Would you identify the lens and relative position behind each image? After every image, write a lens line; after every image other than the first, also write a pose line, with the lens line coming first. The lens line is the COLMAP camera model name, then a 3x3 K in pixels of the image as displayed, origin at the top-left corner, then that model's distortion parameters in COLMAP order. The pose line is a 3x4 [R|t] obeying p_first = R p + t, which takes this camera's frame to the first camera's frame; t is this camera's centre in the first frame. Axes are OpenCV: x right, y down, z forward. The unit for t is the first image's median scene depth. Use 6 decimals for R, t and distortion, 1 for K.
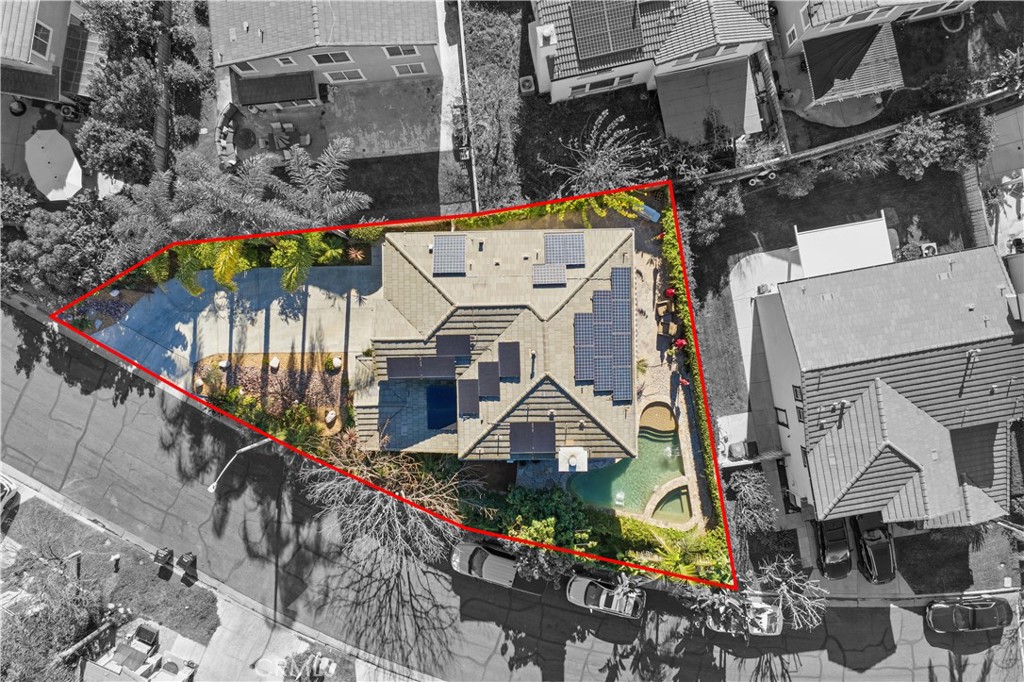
lens RADIAL K [[782.0, 0, 509.0], [0, 782.0, 326.2], [0, 0, 1]] dist [-0.001441, -0.005568]
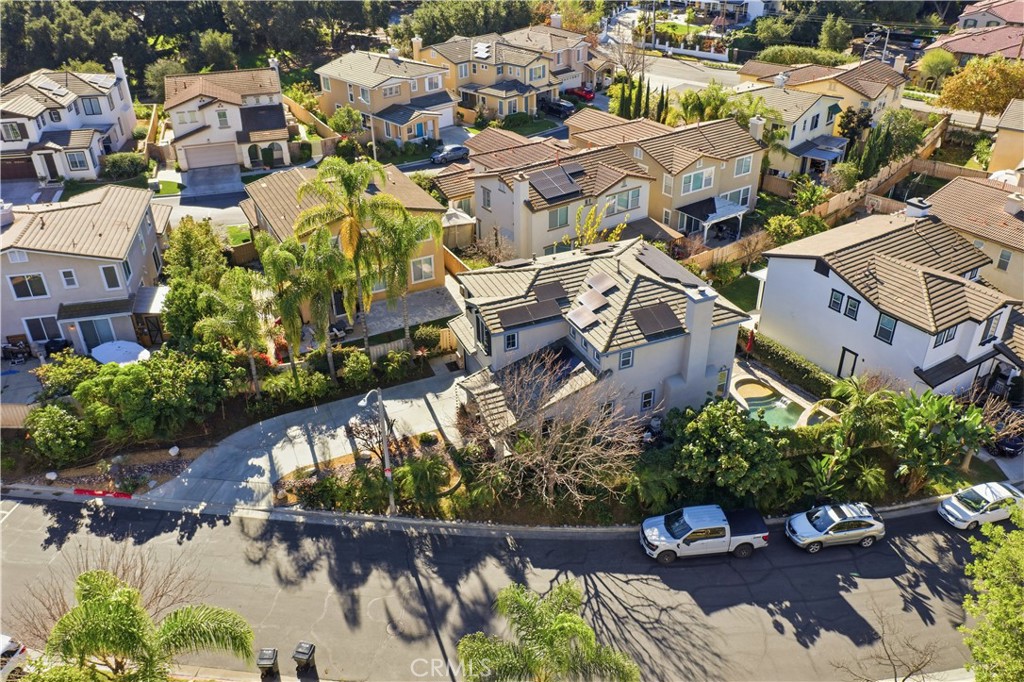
lens RADIAL K [[816.9, 0, 510.6], [0, 816.9, 339.3], [0, 0, 1]] dist [0.005370, 0.007452]
pose [[0.923321, -0.187790, 0.334983, -0.436020], [0.383945, 0.469715, -0.794956, 0.795860], [-0.008062, 0.862614, 0.505799, 0.401135]]
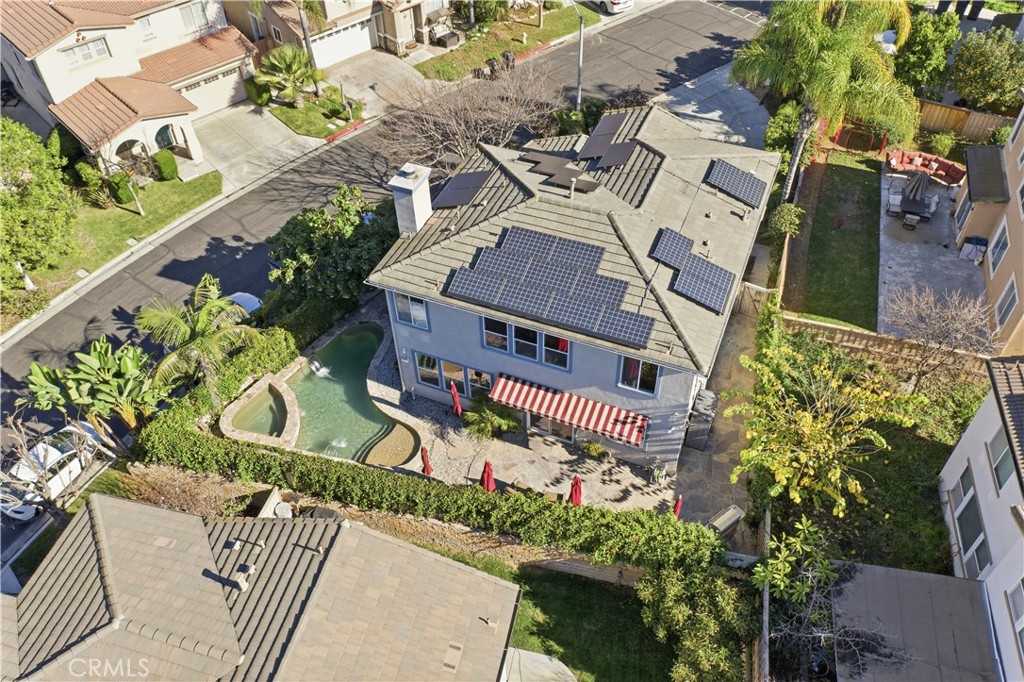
lens RADIAL K [[810.4, 0, 512.0], [0, 810.4, 341.0], [0, 0, 1]] dist [-0.003418, 0.001987]
pose [[-0.400434, 0.673641, -0.621176, 0.489789], [-0.915854, -0.272482, 0.294899, -0.138083], [0.029396, 0.686994, 0.726068, 0.461286]]
